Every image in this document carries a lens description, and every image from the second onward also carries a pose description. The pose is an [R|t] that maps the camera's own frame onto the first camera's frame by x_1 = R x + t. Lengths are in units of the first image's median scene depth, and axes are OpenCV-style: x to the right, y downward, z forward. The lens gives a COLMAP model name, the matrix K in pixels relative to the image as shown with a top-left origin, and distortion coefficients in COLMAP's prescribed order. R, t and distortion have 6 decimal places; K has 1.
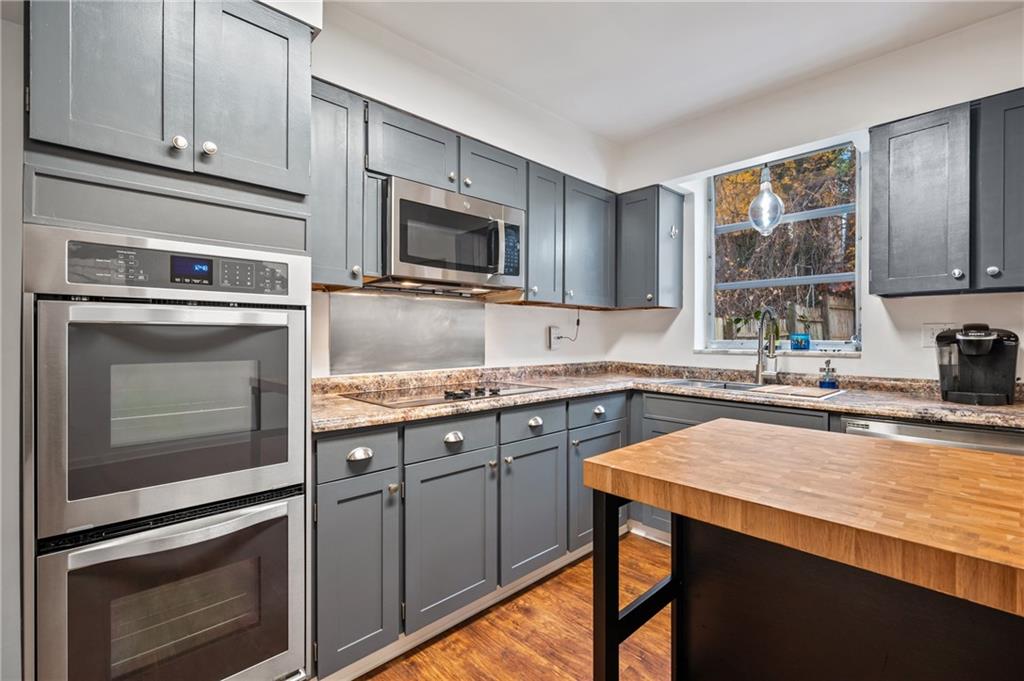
lens RADIAL K [[451.8, 0, 517.3], [0, 451.8, 337.3], [0, 0, 1]] dist [0.001071, 0.000203]
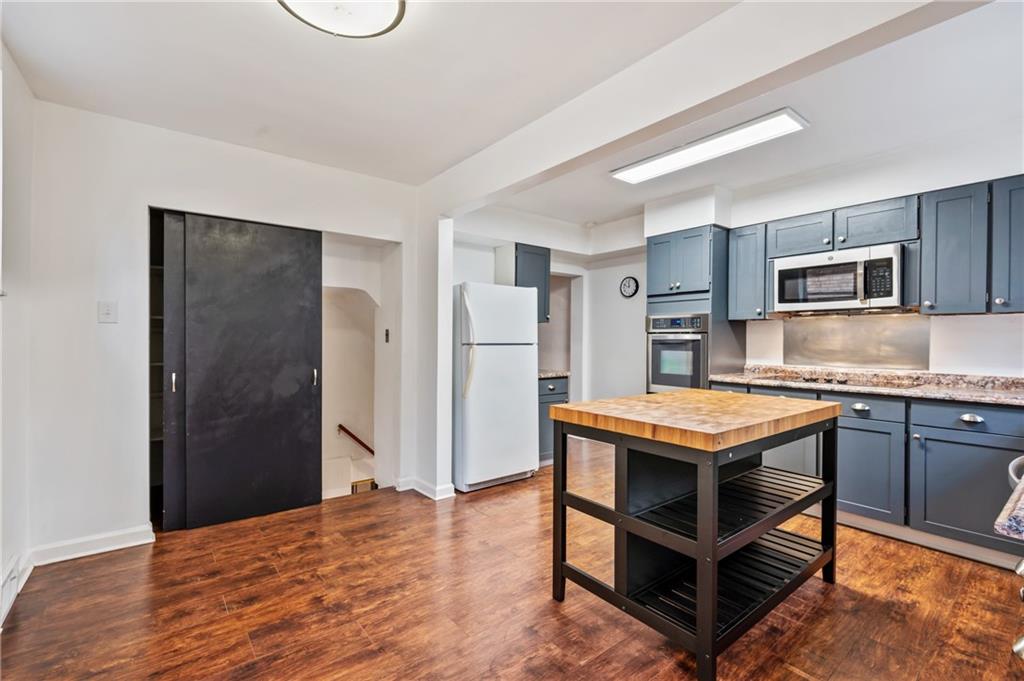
lens RADIAL K [[451.8, 0, 517.3], [0, 451.8, 337.3], [0, 0, 1]] dist [0.001071, 0.000203]
pose [[-0.091065, -0.008251, -0.995811, 1.685935], [-0.009852, 0.999924, -0.007384, -0.004678], [0.995796, 0.009139, -0.091139, 0.096142]]
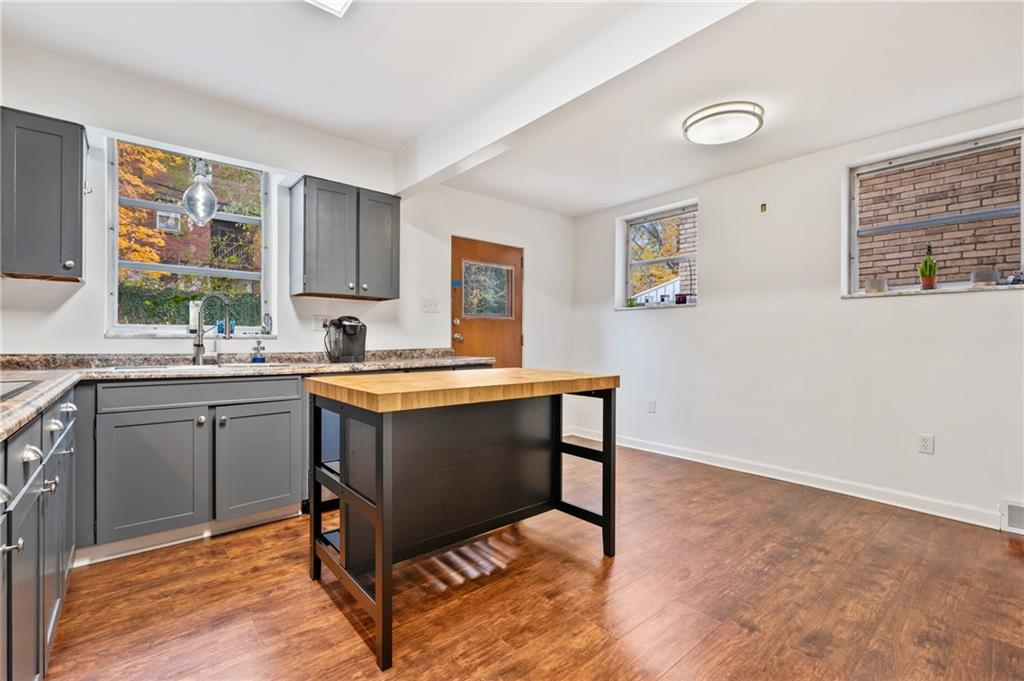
lens RADIAL K [[452.8, 0, 506.5], [0, 452.8, 342.0], [0, 0, 1]] dist [0.018843, 0.000154]
pose [[0.076026, -0.005820, 0.997089, -0.676225], [-0.002635, 0.999978, 0.006038, 0.057922], [-0.997102, -0.003086, 0.076009, 0.284161]]
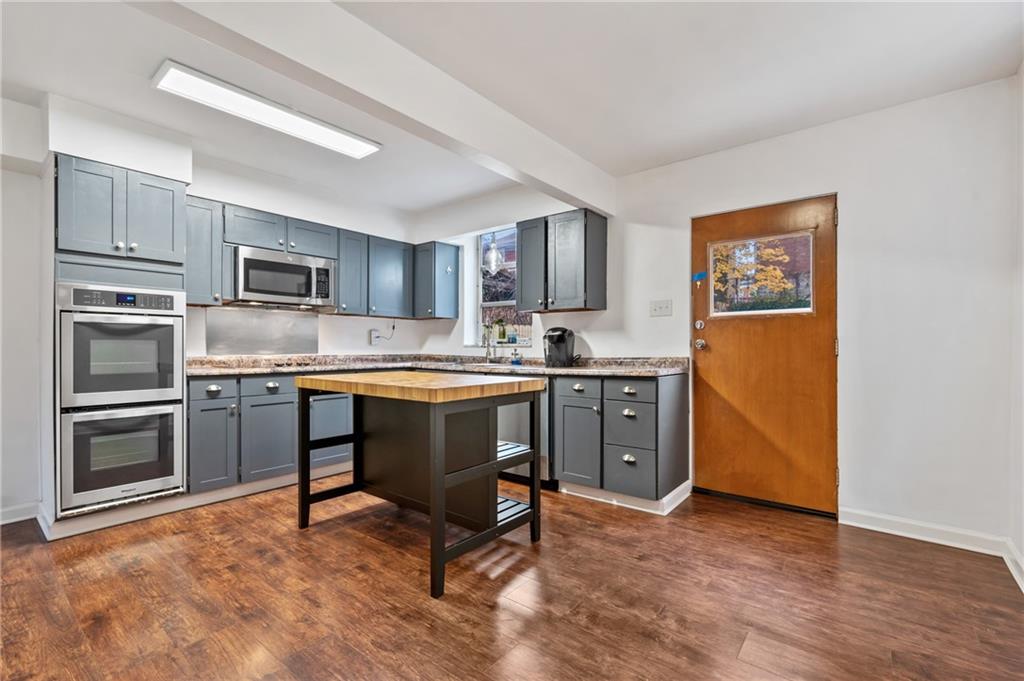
lens RADIAL K [[450.6, 0, 510.6], [0, 450.6, 348.2], [0, 0, 1]] dist [0.002921, -0.000241]
pose [[0.992843, -0.000422, 0.119429, 0.597193], [0.000213, 0.999998, 0.001761, 0.059655], [-0.119430, -0.001723, 0.992841, -0.953817]]
